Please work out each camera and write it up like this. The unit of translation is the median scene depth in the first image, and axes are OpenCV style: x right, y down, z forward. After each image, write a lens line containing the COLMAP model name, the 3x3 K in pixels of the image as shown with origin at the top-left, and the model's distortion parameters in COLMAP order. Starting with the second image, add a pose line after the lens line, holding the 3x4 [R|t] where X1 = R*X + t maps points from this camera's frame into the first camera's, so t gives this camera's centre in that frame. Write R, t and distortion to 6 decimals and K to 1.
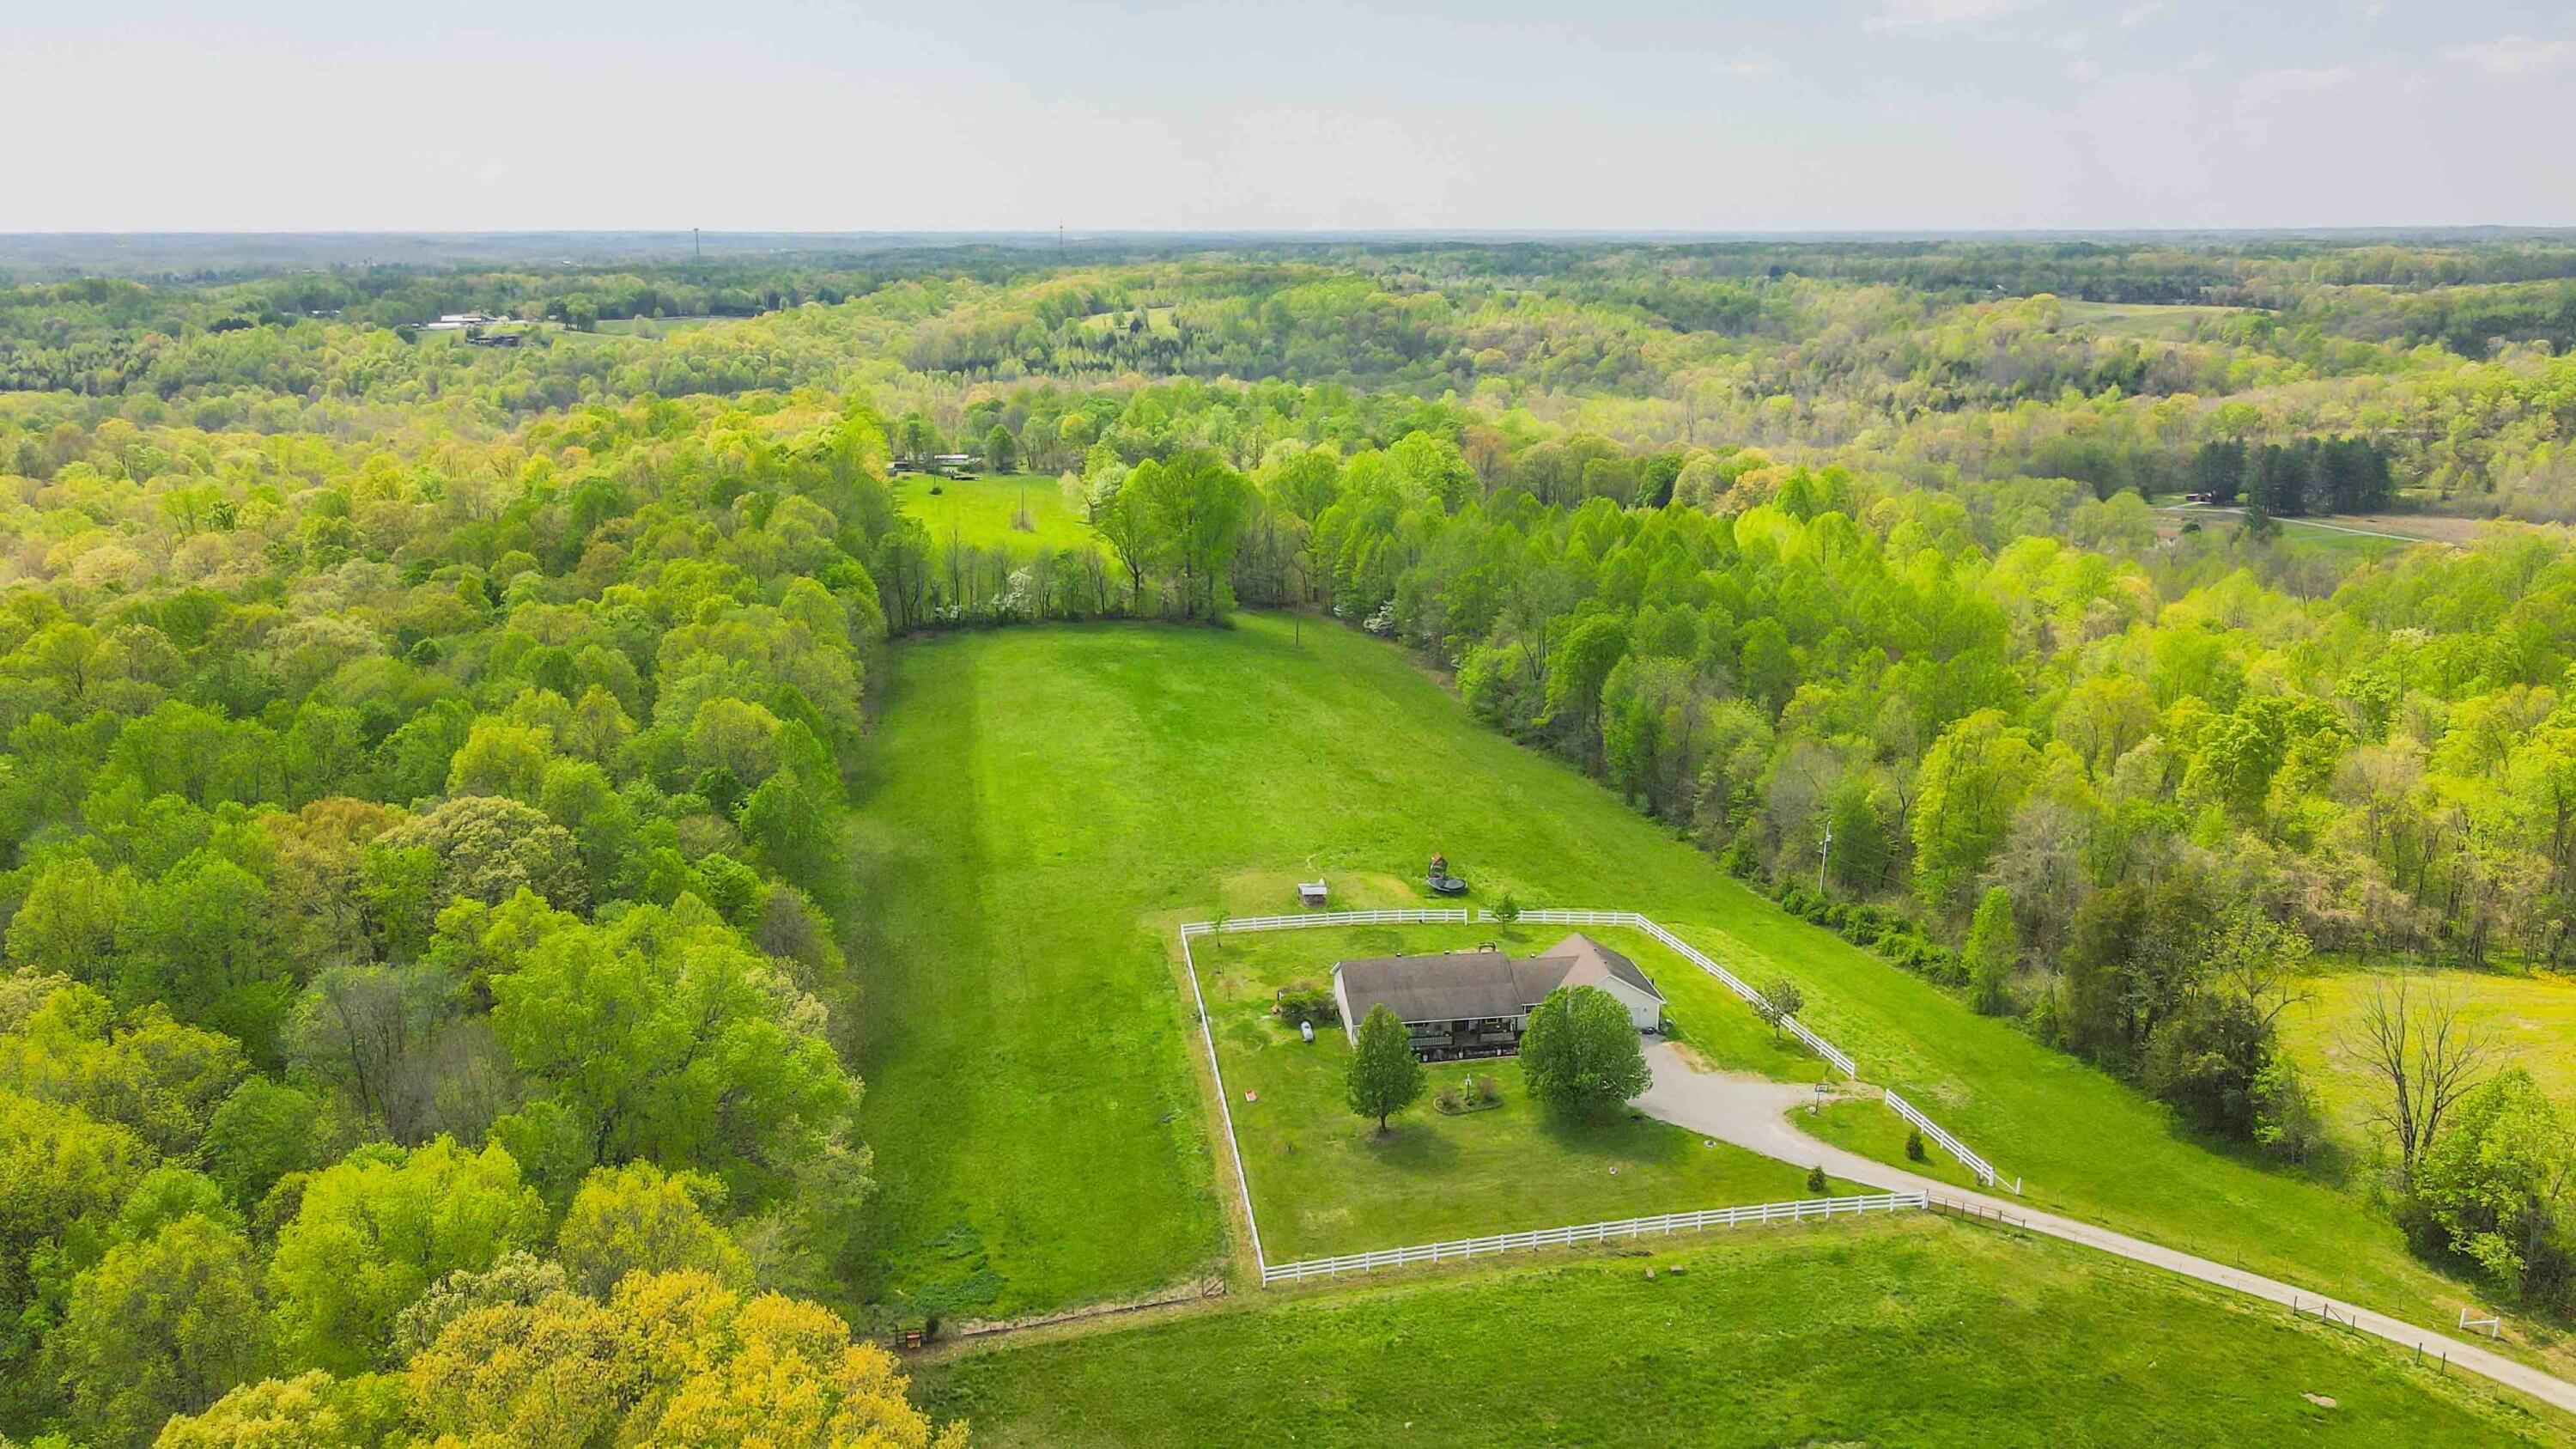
lens RADIAL K [[1908.7, 0, 1295.1], [0, 1908.7, 735.5], [0, 0, 1]] dist [0.002377, 0.018710]
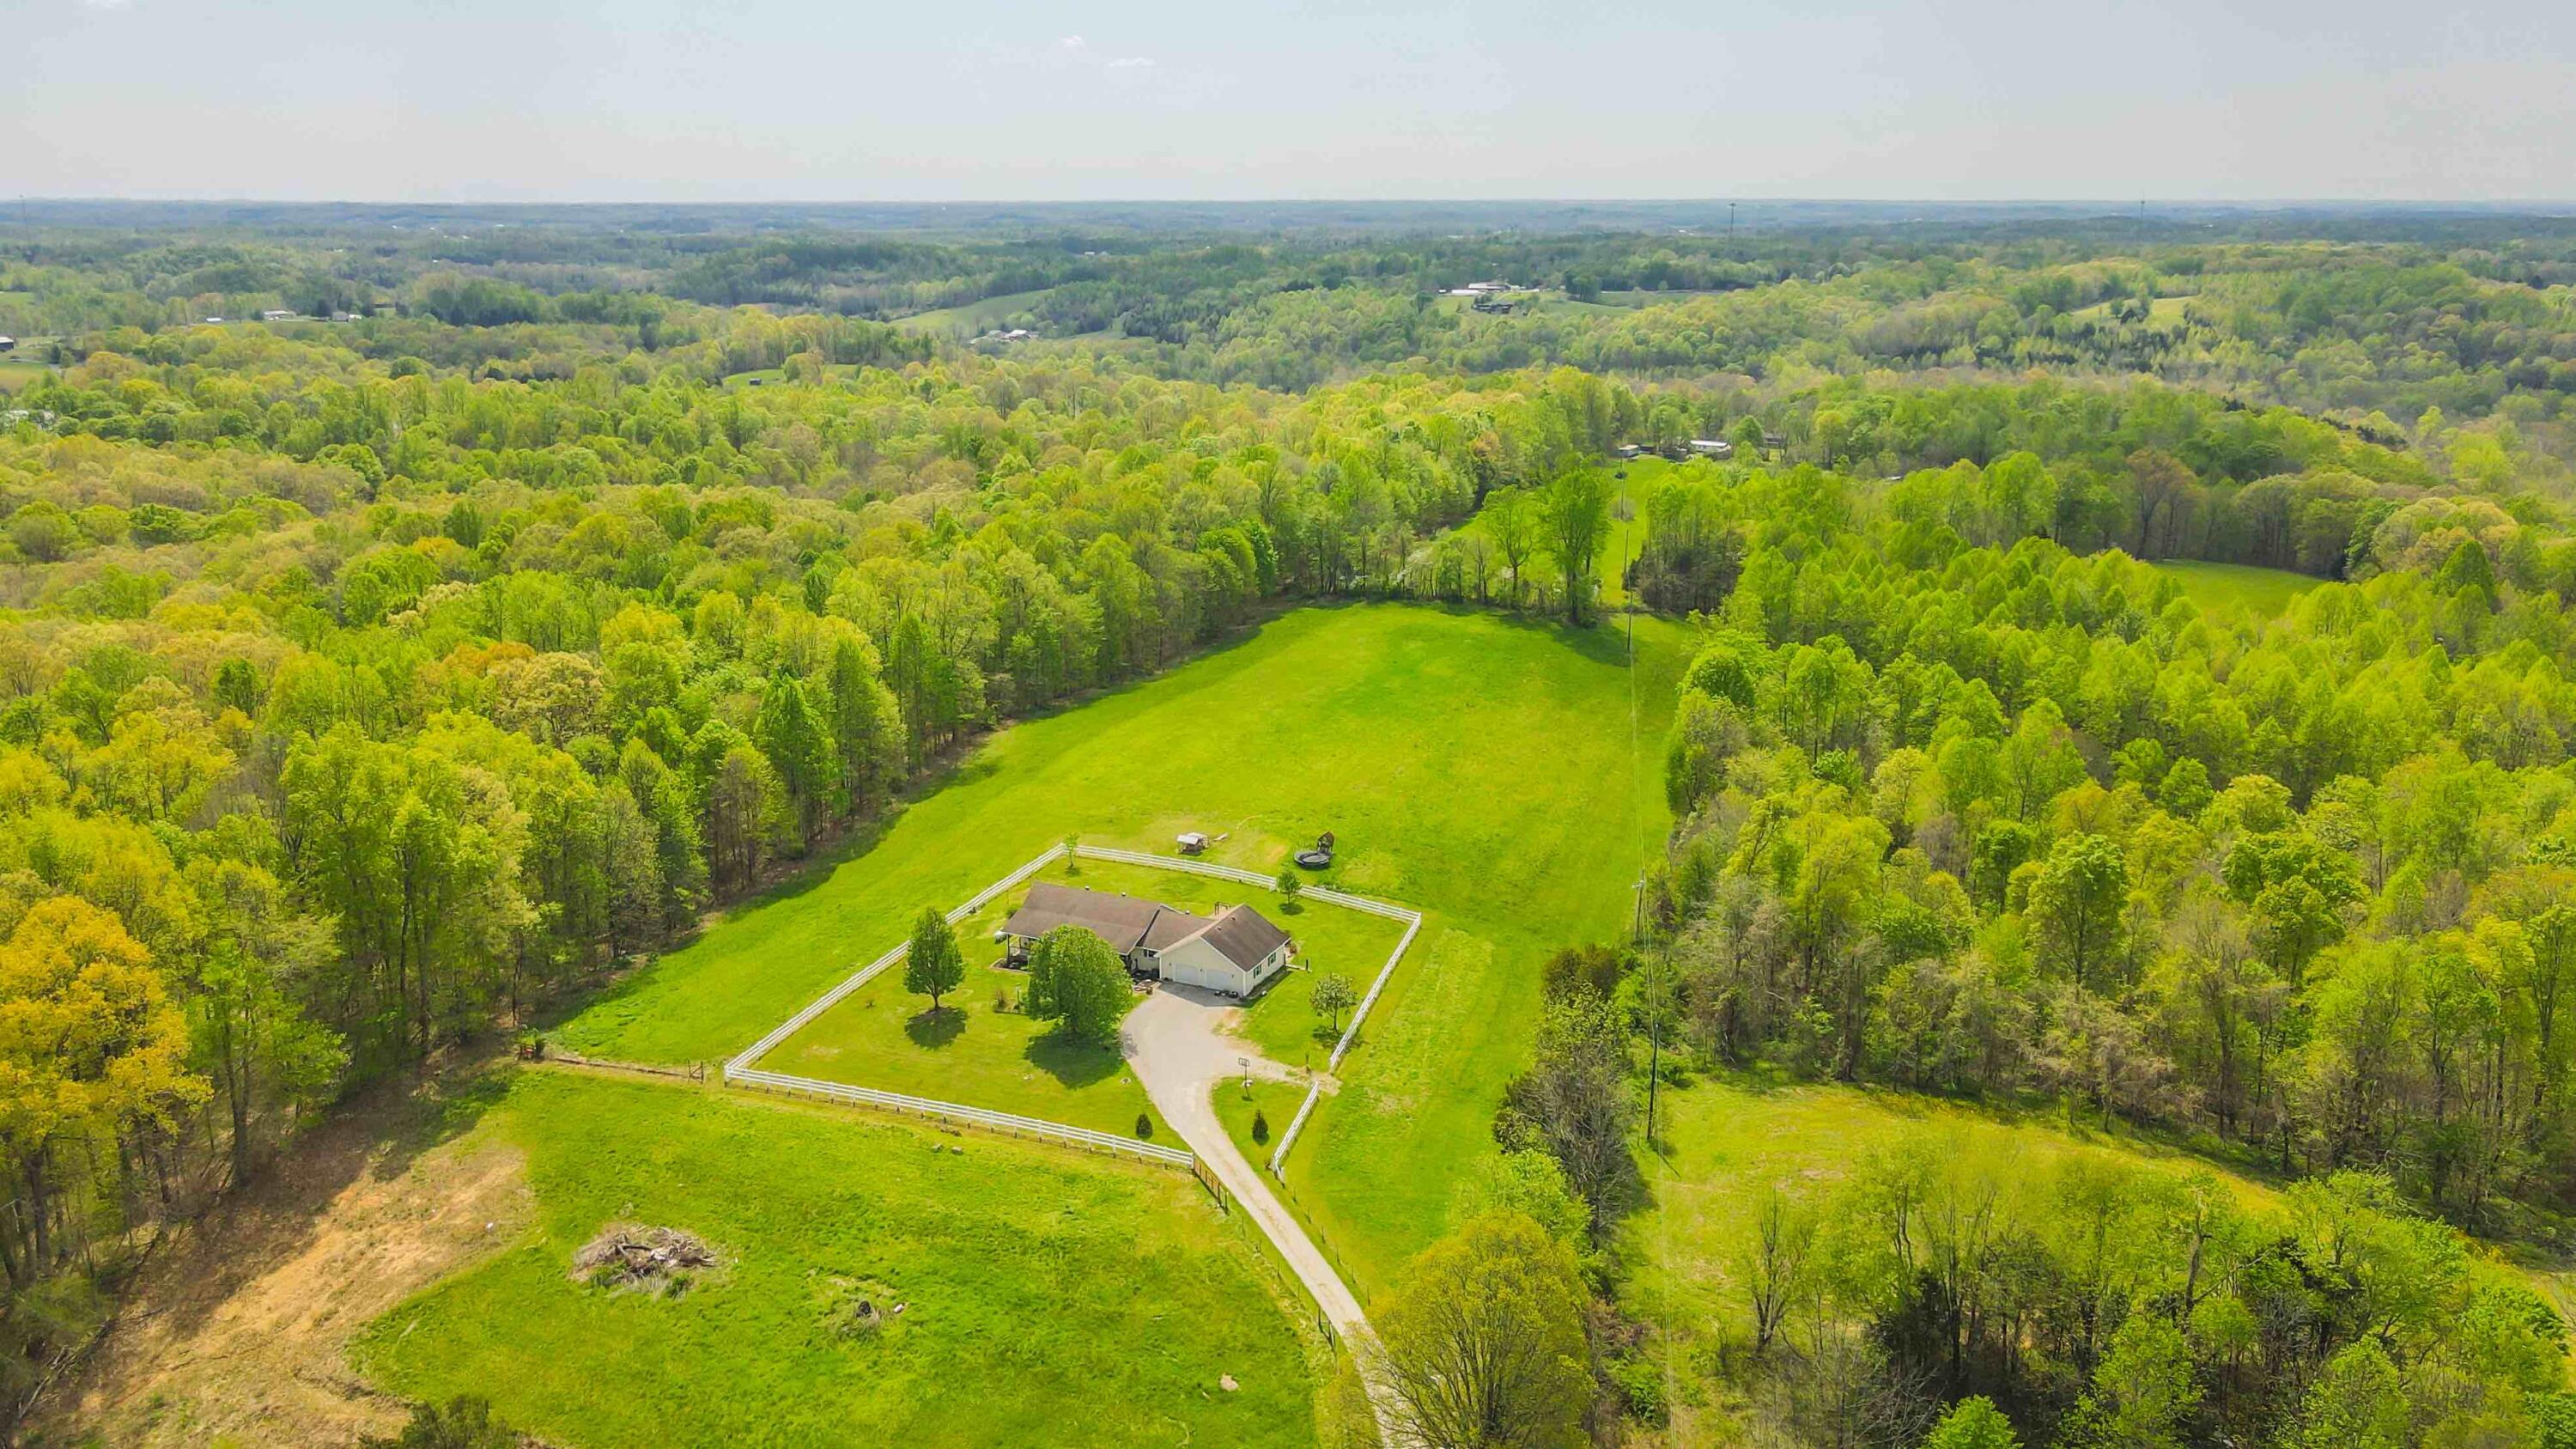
lens RADIAL K [[1921.0, 0, 1284.1], [0, 1921.0, 728.4], [0, 0, 1]] dist [0.002939, 0.028903]
pose [[0.840921, 0.150390, -0.519840, 0.400994], [-0.145076, 0.988096, 0.051172, -0.032325], [0.521348, 0.032385, 0.852729, 0.022629]]
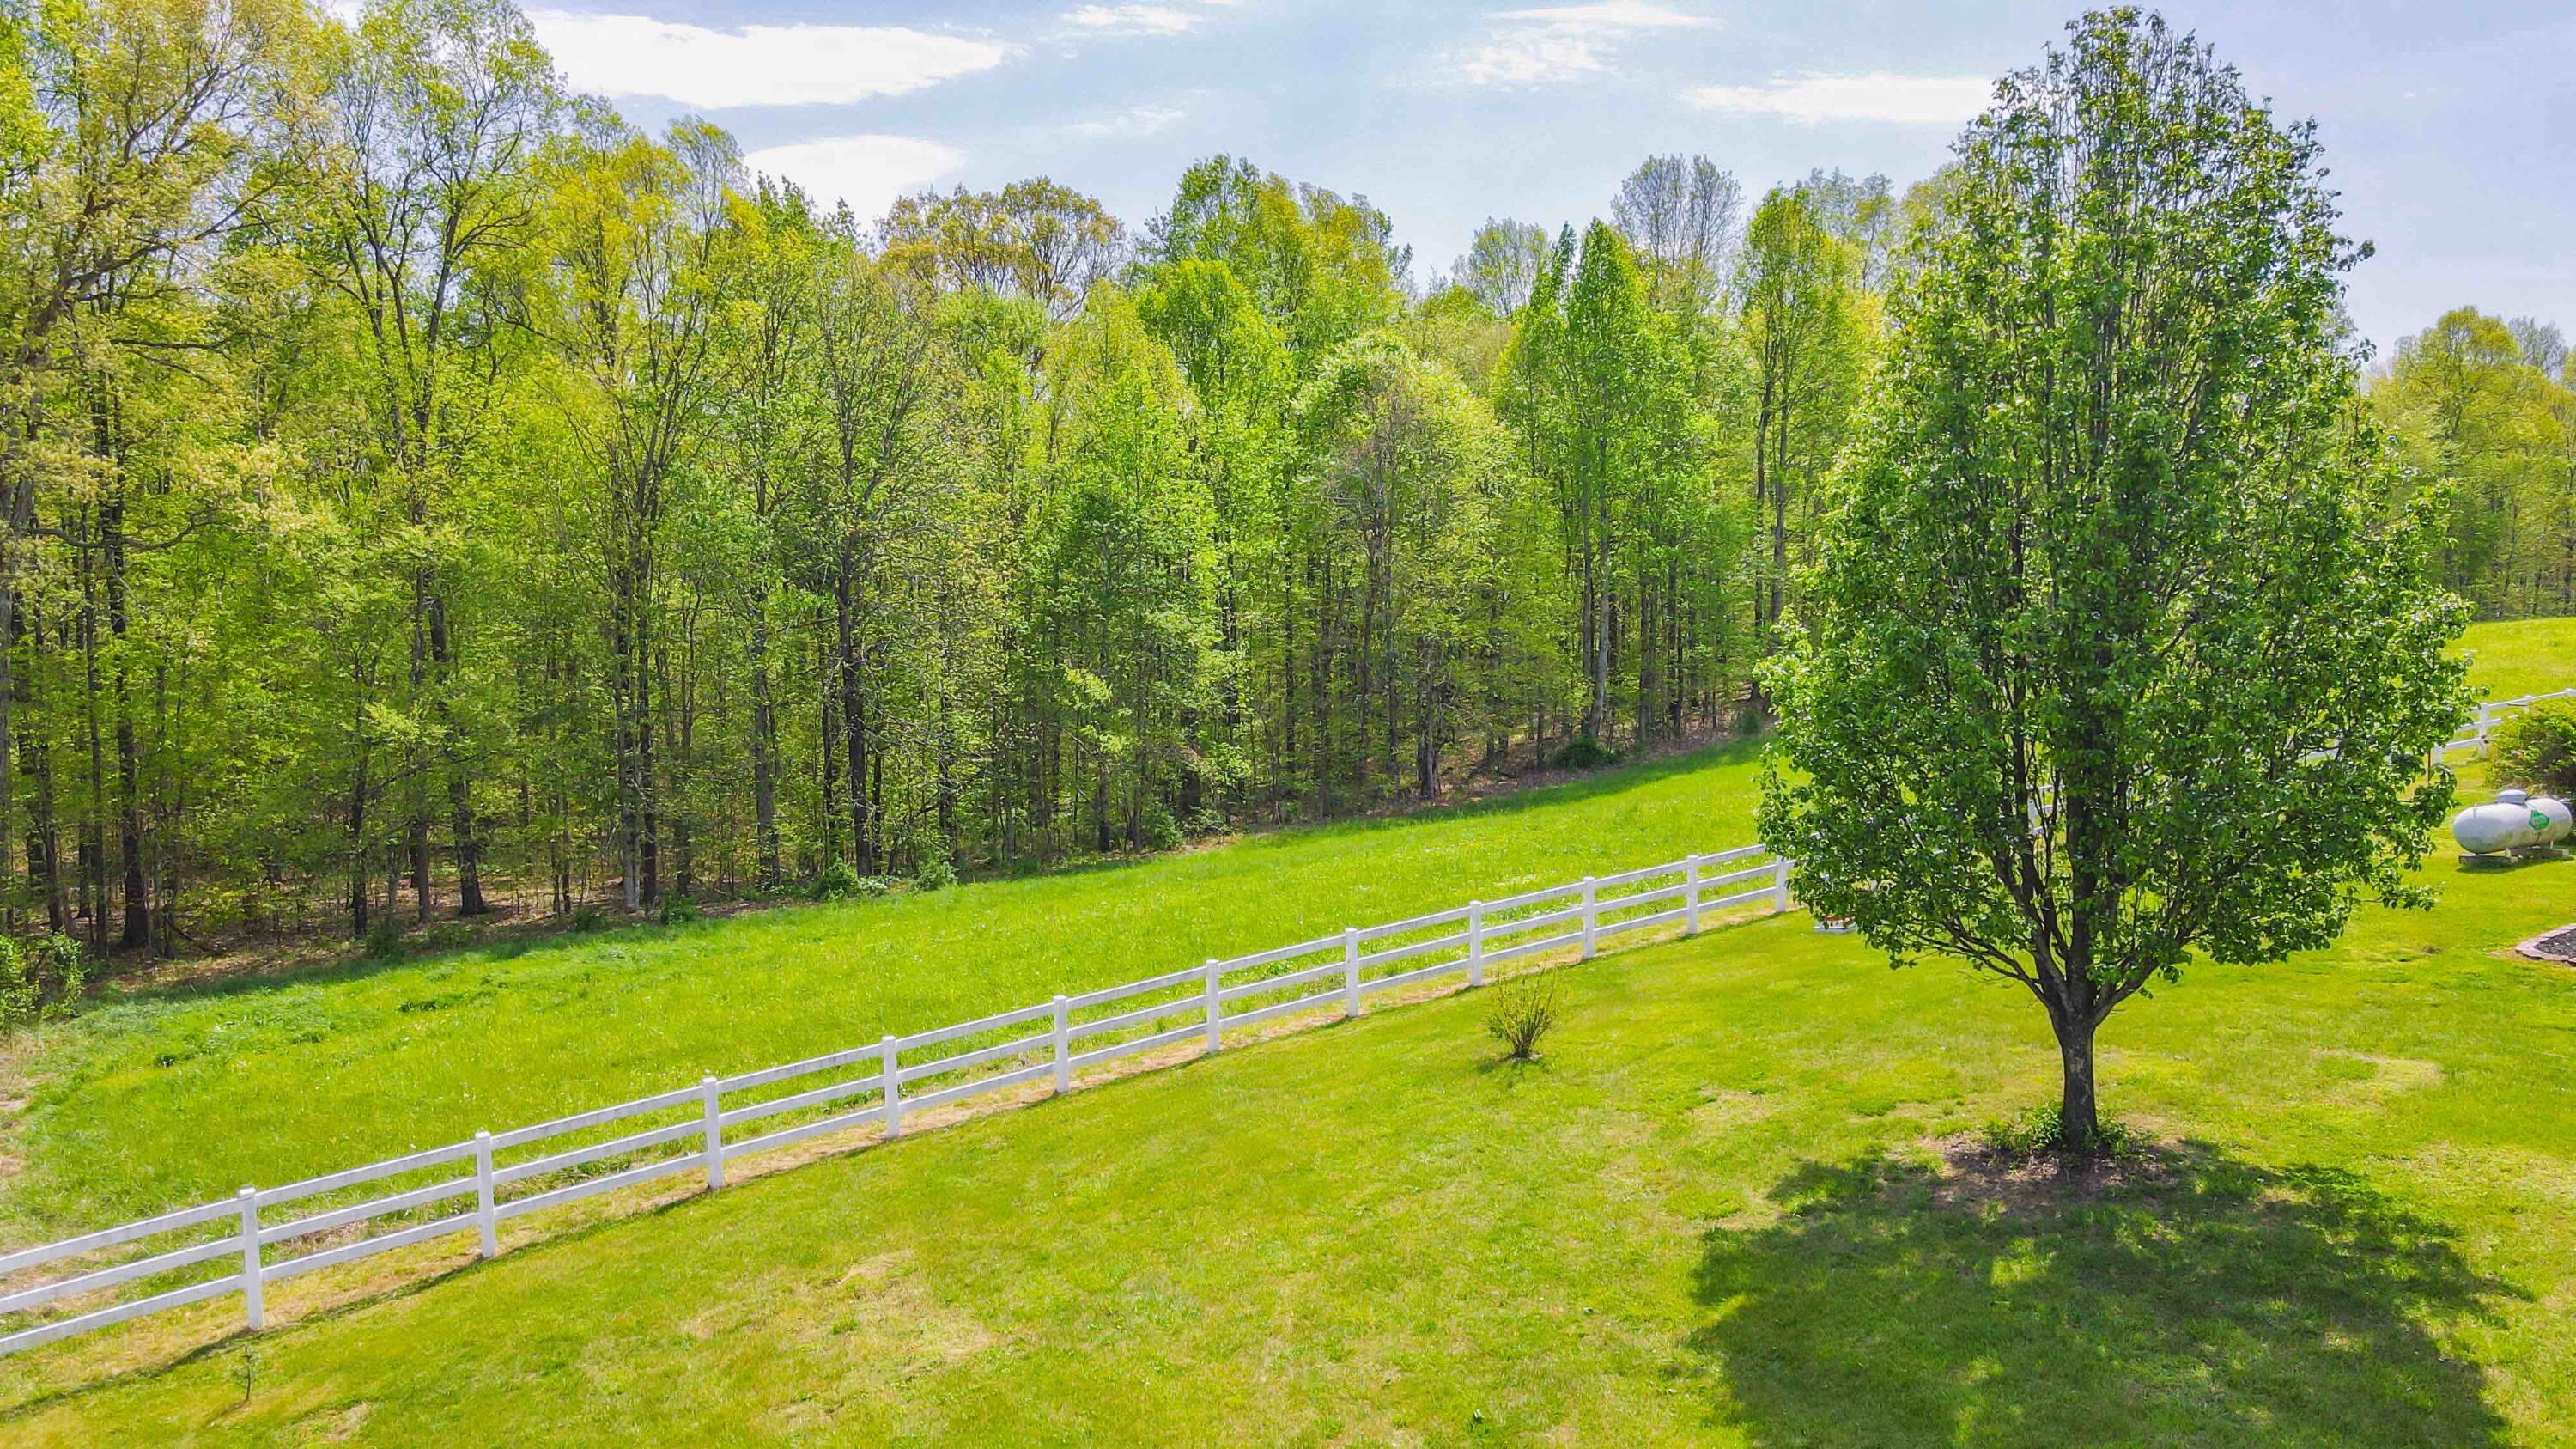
lens RADIAL K [[1908.7, 0, 1295.1], [0, 1908.7, 735.5], [0, 0, 1]] dist [0.002377, 0.018710]
pose [[0.456973, 0.099582, -0.883889, 0.063277], [-0.225799, 0.974149, -0.006988, 0.090042], [0.860343, 0.202774, 0.467645, 0.415425]]
